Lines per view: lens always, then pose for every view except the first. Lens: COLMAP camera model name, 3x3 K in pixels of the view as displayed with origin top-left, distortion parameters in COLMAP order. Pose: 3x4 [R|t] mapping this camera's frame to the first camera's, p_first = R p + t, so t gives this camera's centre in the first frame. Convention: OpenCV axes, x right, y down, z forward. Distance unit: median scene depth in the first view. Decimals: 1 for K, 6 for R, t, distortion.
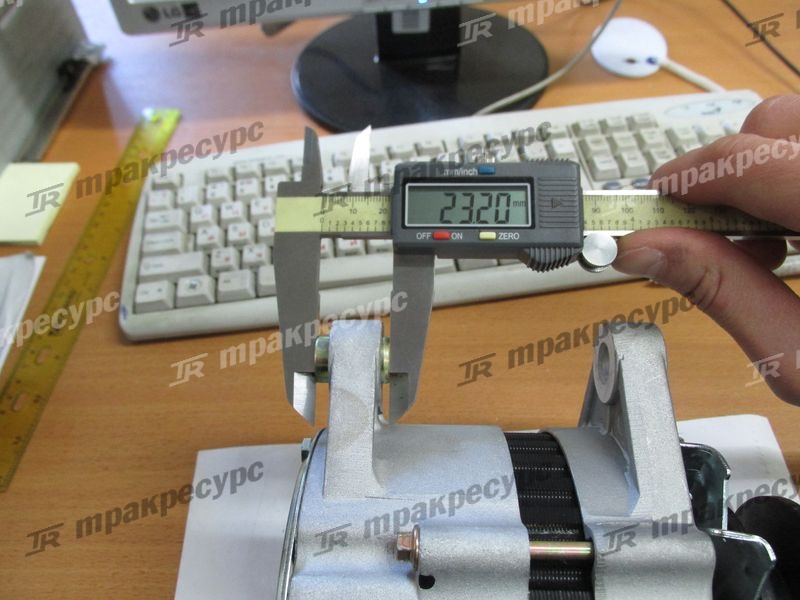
lens RADIAL K [[672.1, 0, 400.0], [0, 672.1, 300.0], [0, 0, 1]] dist [-0.018844, 0.000831]
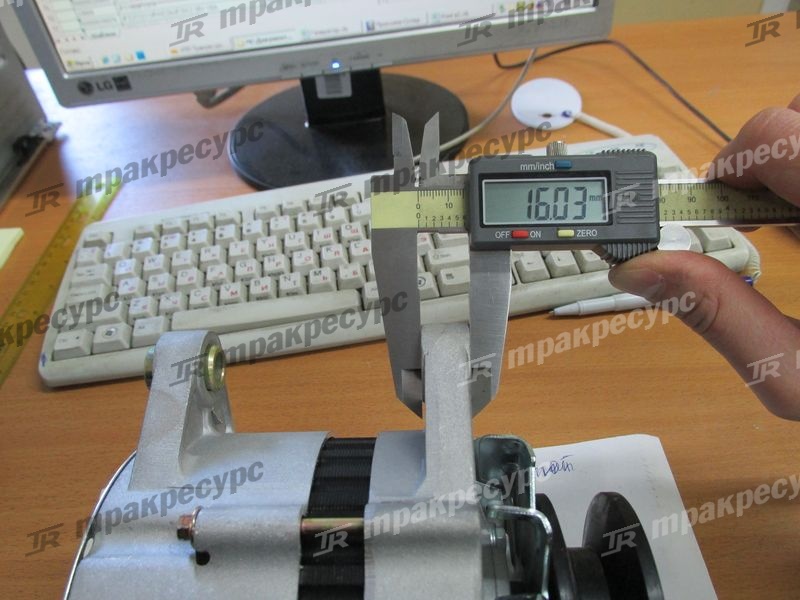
lens RADIAL K [[668.6, 0, 395.4], [0, 668.6, 306.3], [0, 0, 1]] dist [-0.014981, -0.010175]
pose [[0.999237, -0.035050, -0.017229, 0.144321], [0.033027, 0.993796, -0.106203, 0.058440], [0.020845, 0.105553, 0.994195, -0.026520]]
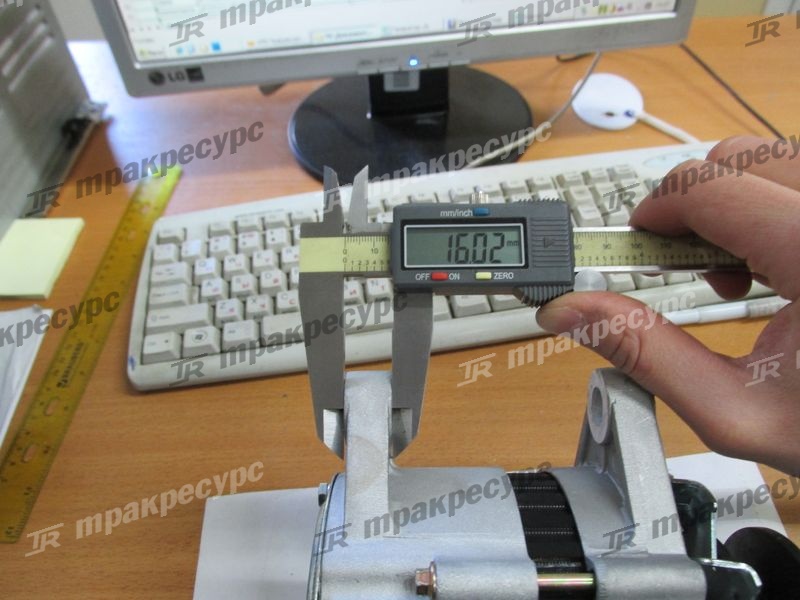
lens RADIAL K [[672.1, 0, 400.0], [0, 672.1, 300.0], [0, 0, 1]] dist [-0.018844, 0.000831]
pose [[0.999628, -0.016919, 0.021388, -0.017476], [0.018164, 0.998067, -0.059438, -0.009331], [-0.020341, 0.059804, 0.998003, -0.042142]]
